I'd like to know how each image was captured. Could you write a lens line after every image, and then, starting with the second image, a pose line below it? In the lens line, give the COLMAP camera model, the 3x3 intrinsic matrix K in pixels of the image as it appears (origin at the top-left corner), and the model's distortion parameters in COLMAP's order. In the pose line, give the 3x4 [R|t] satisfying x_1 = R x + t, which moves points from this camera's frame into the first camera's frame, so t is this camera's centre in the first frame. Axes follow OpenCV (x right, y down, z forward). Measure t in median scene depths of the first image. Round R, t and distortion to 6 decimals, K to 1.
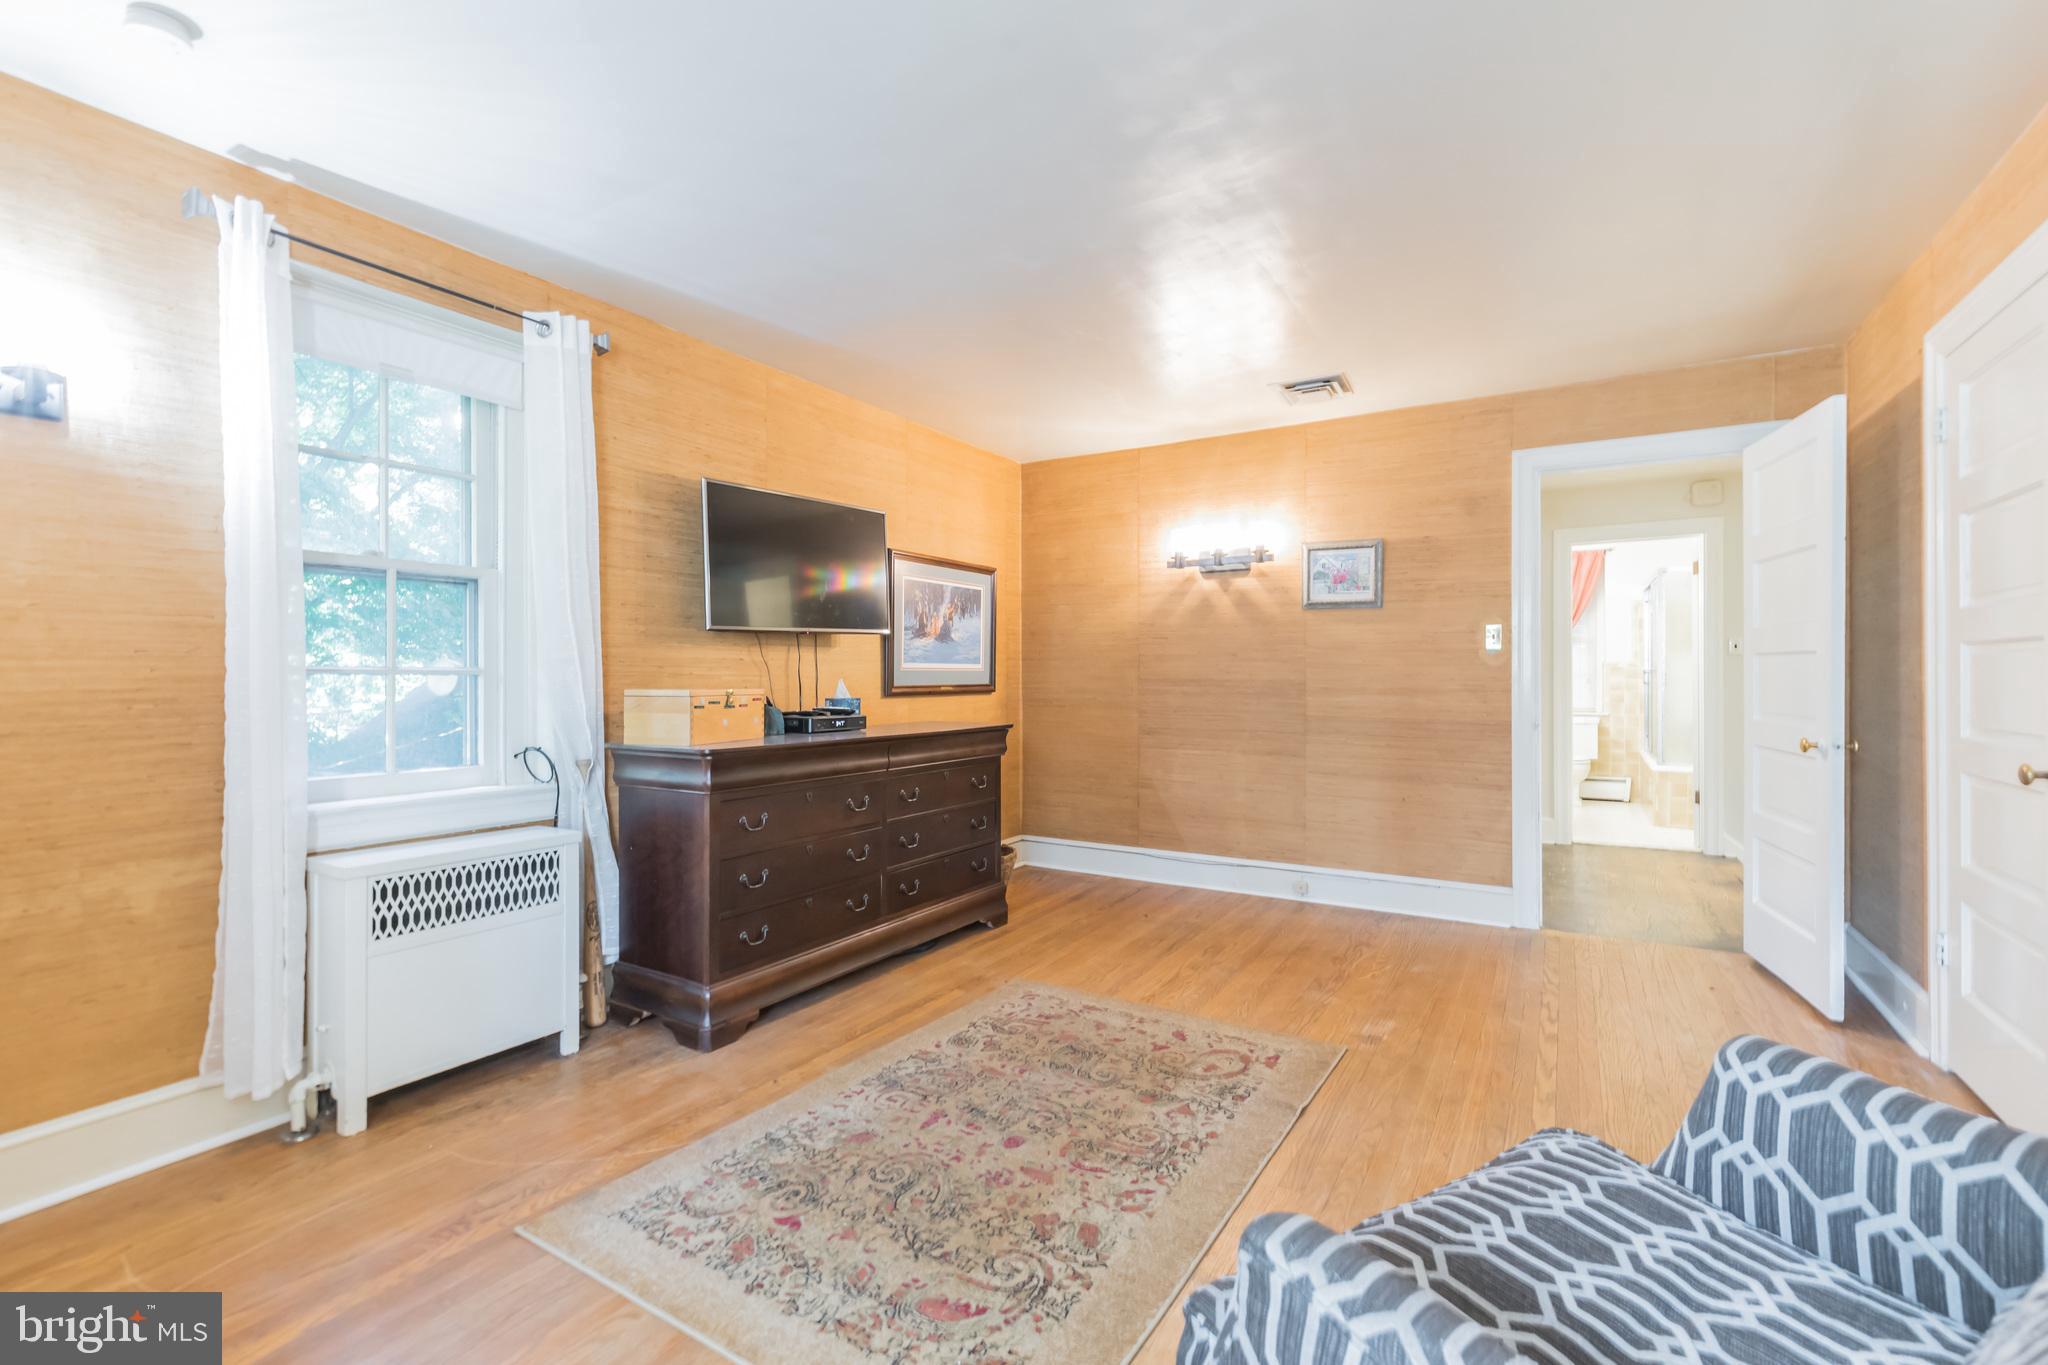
lens RADIAL K [[913.4, 0, 1019.4], [0, 913.4, 680.1], [0, 0, 1]] dist [-0.002854, 0.000601]
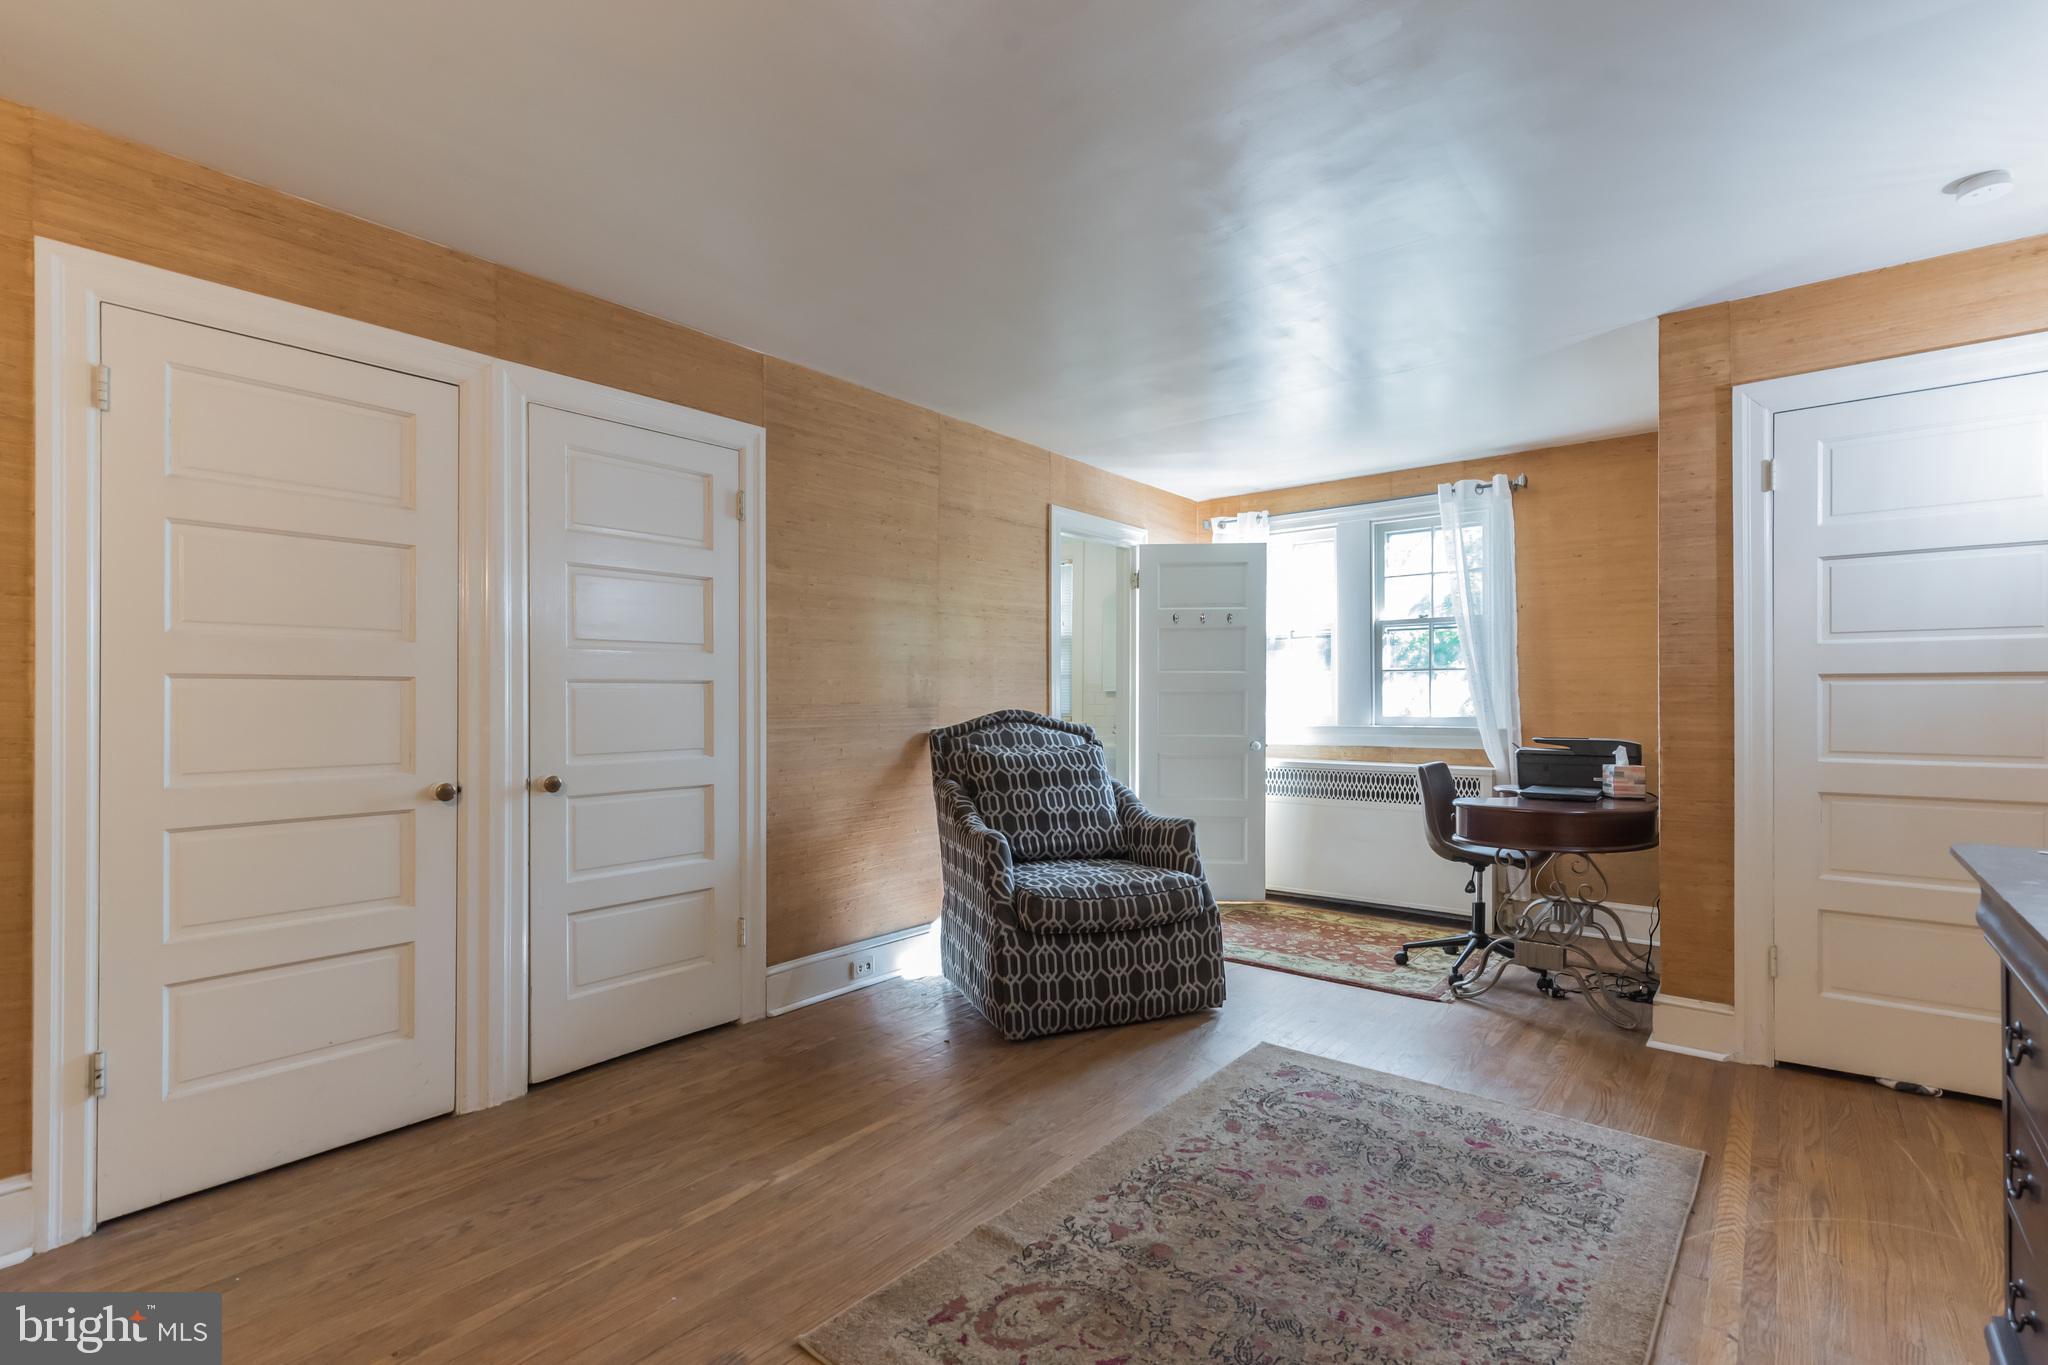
lens RADIAL K [[949.7, 0, 1022.2], [0, 949.7, 692.2], [0, 0, 1]] dist [0.001214, 0.000521]
pose [[-0.991565, 0.007148, 0.129417, 0.179792], [0.006195, 0.999951, -0.007760, -0.016751], [-0.129466, -0.006893, -0.991560, 2.204055]]
